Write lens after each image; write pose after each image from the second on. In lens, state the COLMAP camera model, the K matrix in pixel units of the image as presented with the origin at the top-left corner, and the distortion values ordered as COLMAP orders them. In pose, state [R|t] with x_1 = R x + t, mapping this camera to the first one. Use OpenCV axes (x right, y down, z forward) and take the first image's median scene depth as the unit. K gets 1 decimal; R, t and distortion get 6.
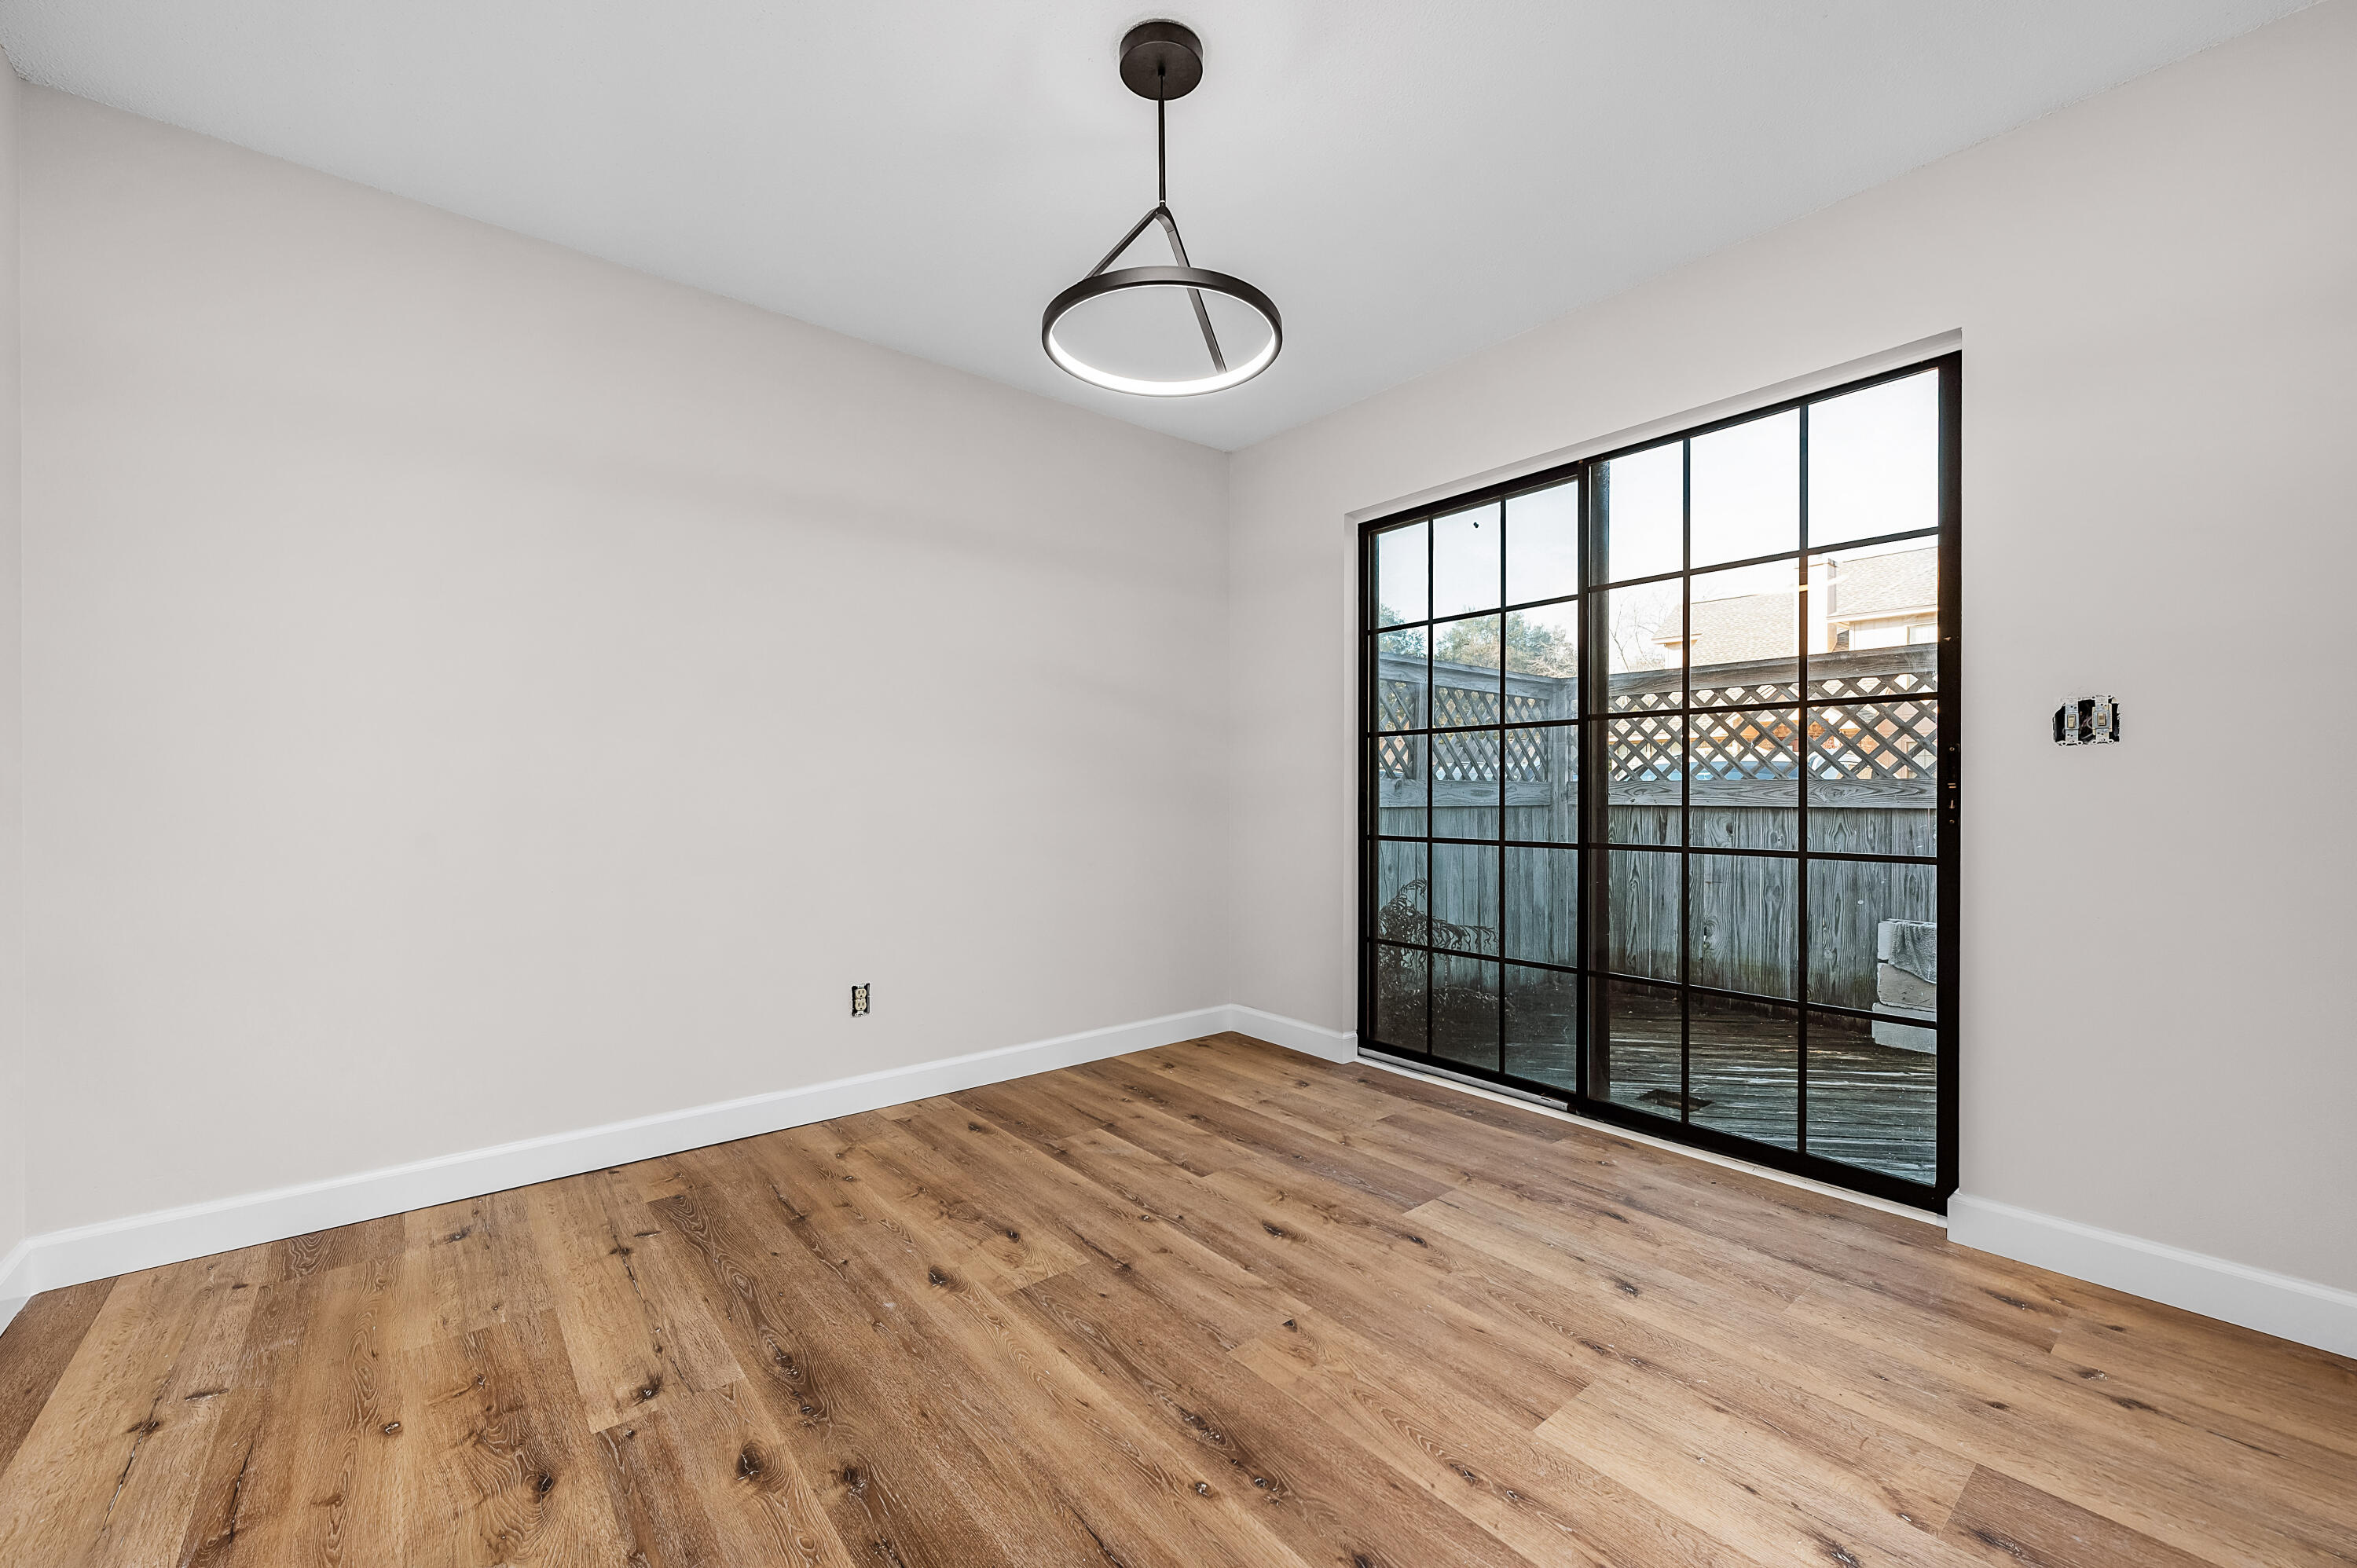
lens RADIAL K [[949.4, 0, 1185.0], [0, 949.4, 793.9], [0, 0, 1]] dist [0.001337, 0.000141]
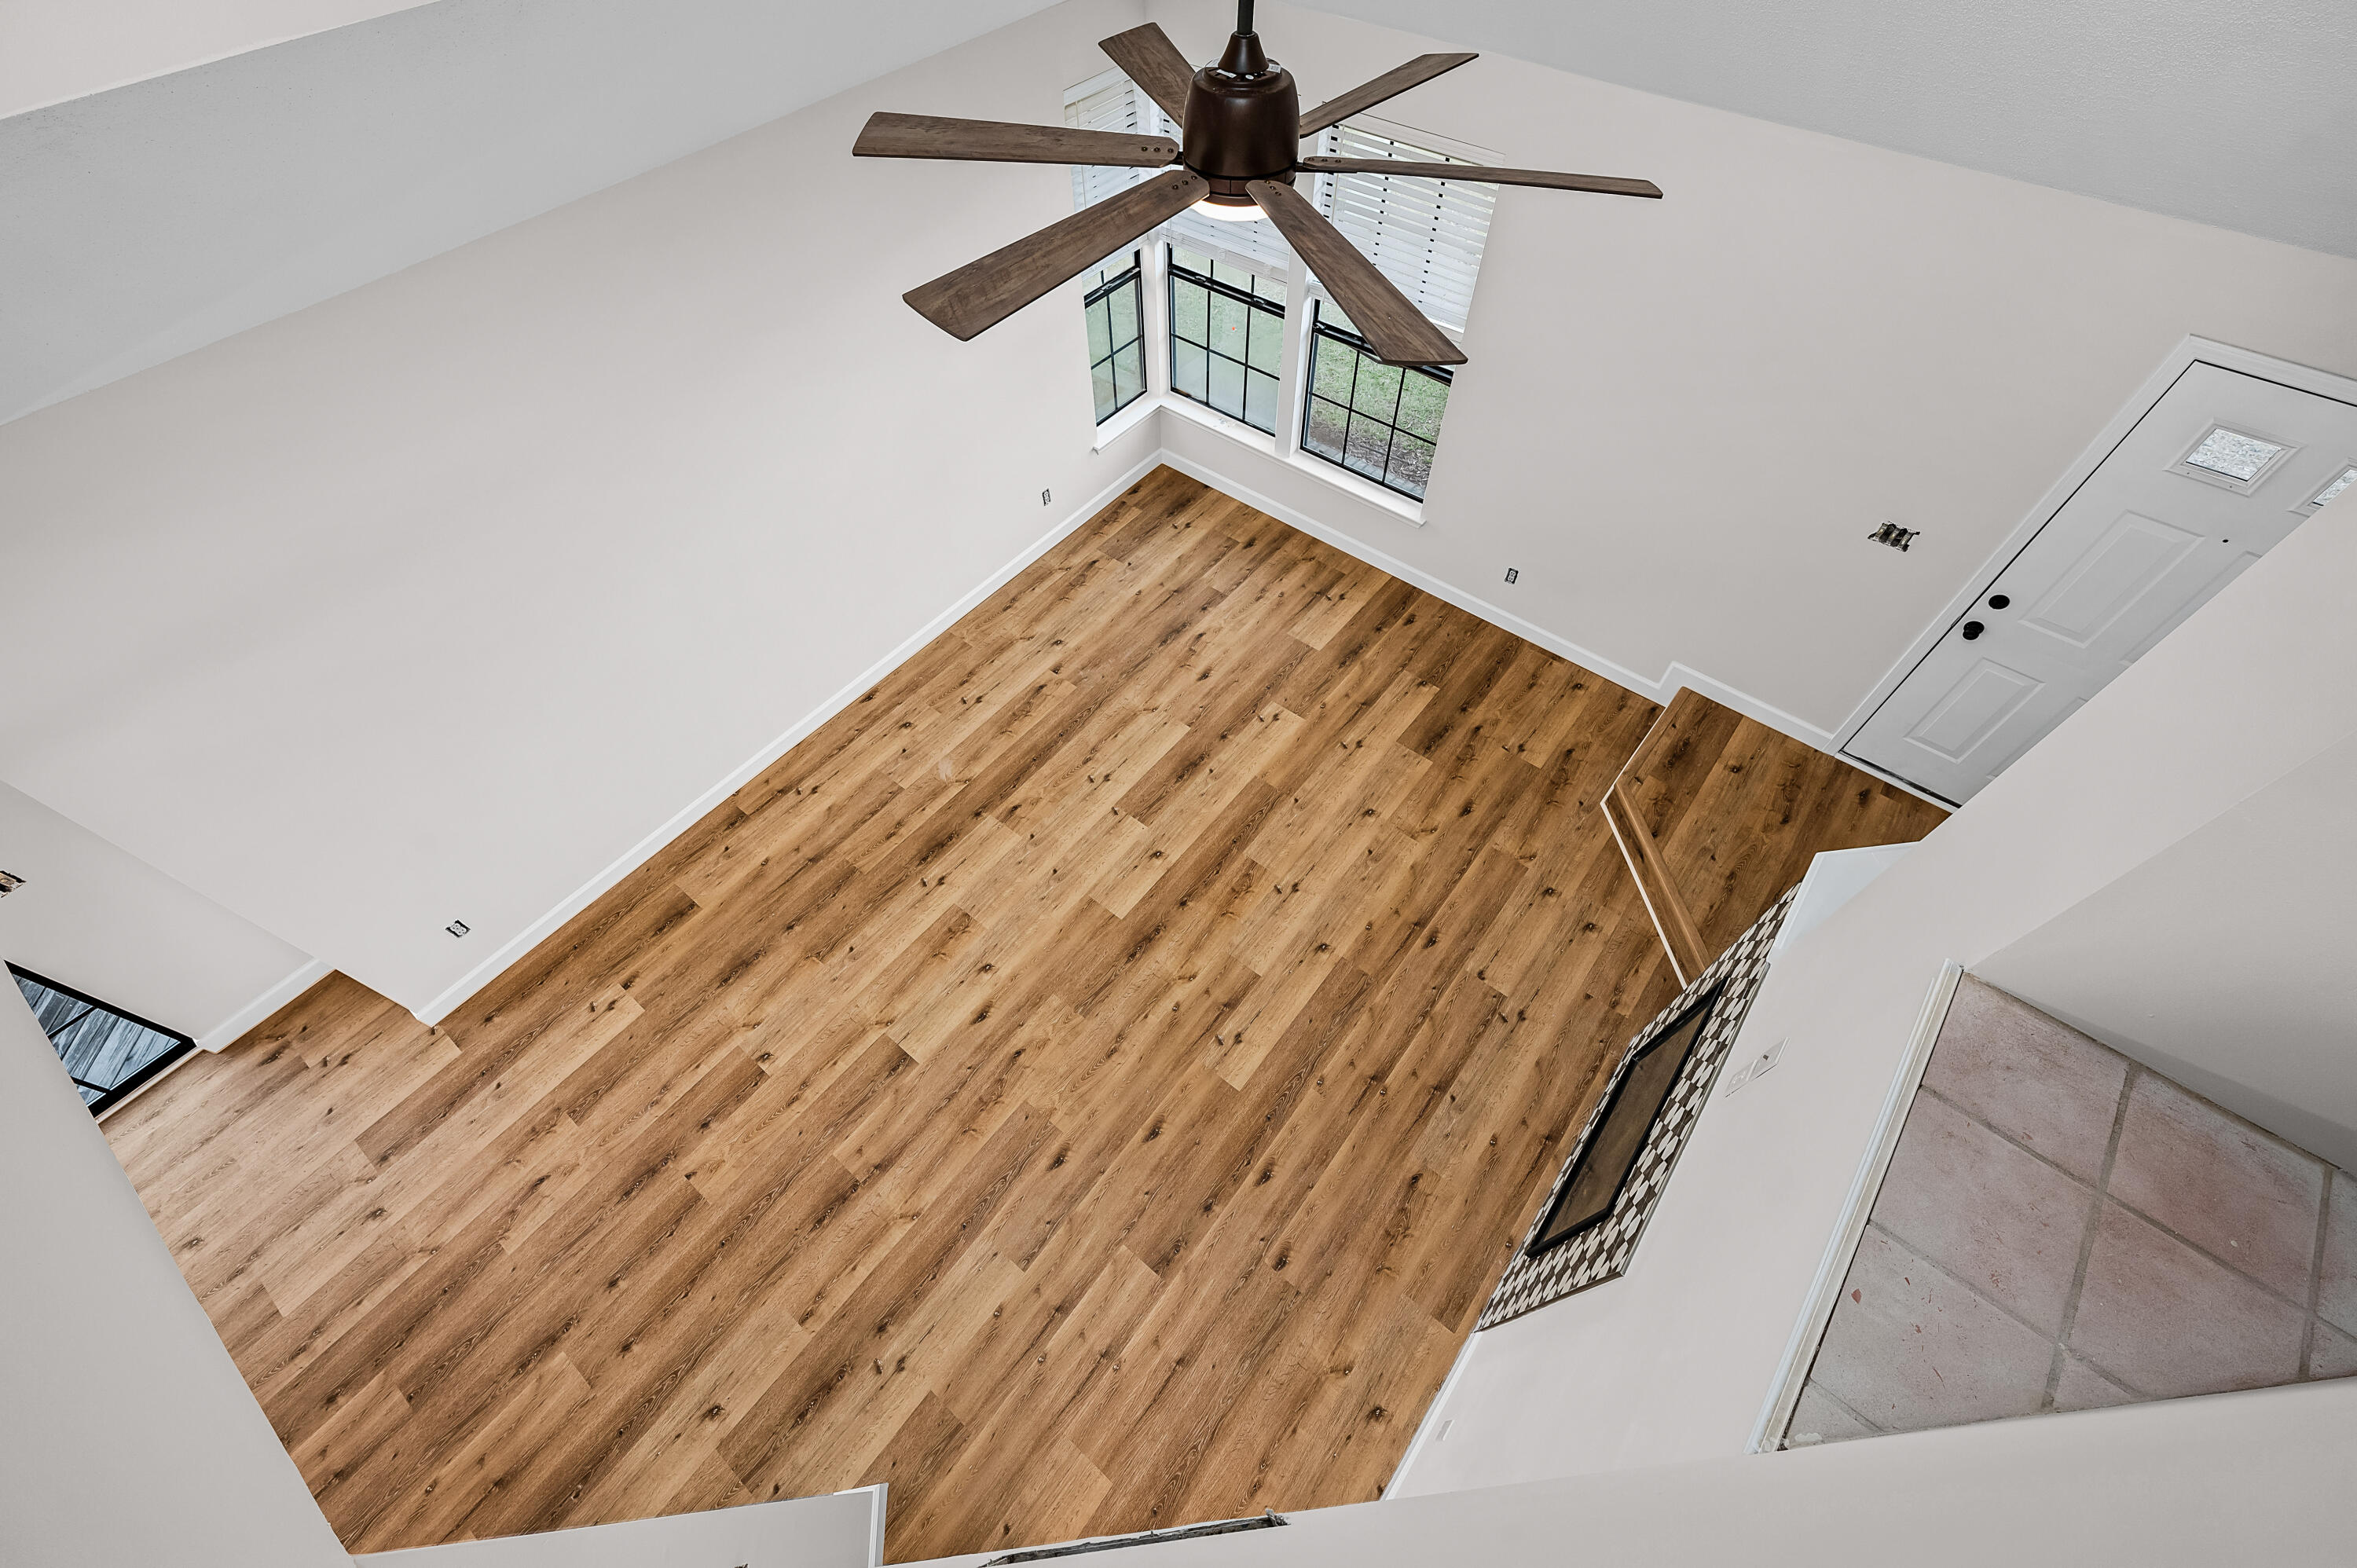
lens RADIAL K [[936.4, 0, 1183.8], [0, 936.4, 797.3], [0, 0, 1]] dist [0.000237, 0.000080]
pose [[-0.206054, -0.801105, 0.561936, -0.321691], [0.014338, 0.571726, 0.820319, -1.707553], [-0.978435, 0.177087, -0.106320, -1.024541]]
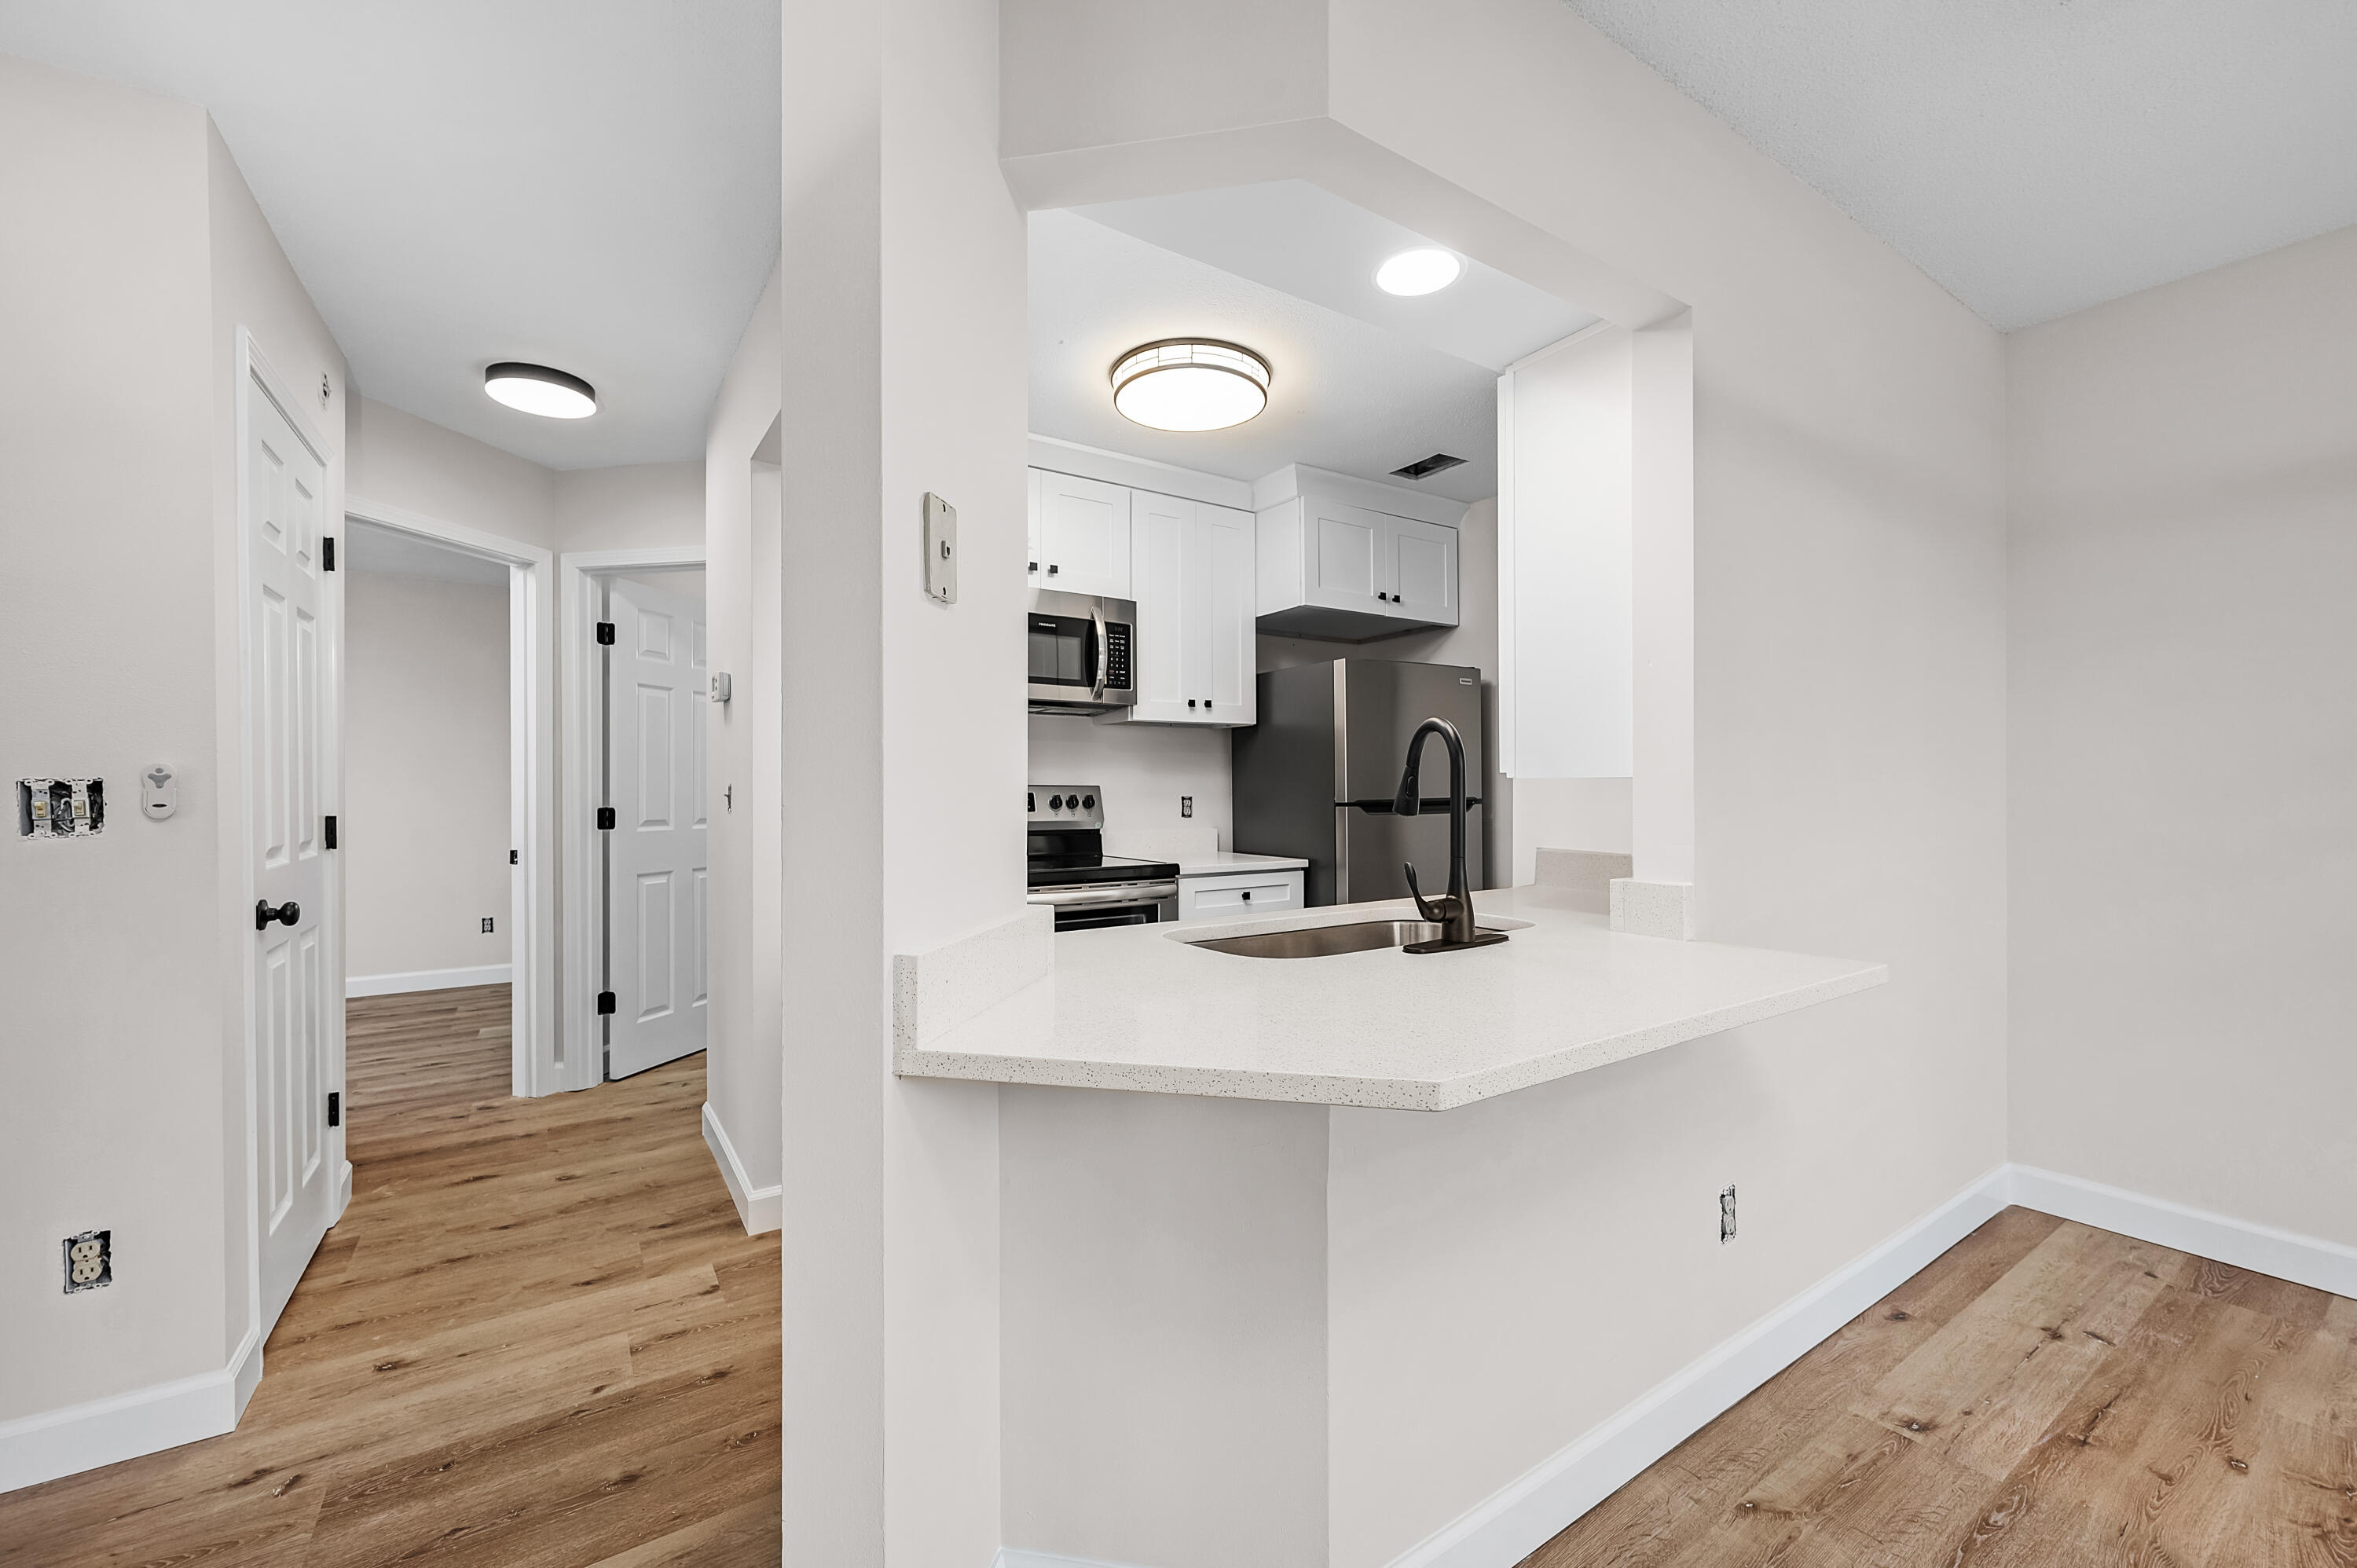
lens RADIAL K [[935.8, 0, 1184.0], [0, 935.8, 785.5], [0, 0, 1]] dist [0.000485, -0.000131]
pose [[-0.095383, -0.002307, -0.995438, 0.310452], [0.004102, 0.999988, -0.002711, -0.101015], [0.995432, -0.004342, -0.095372, -0.086670]]
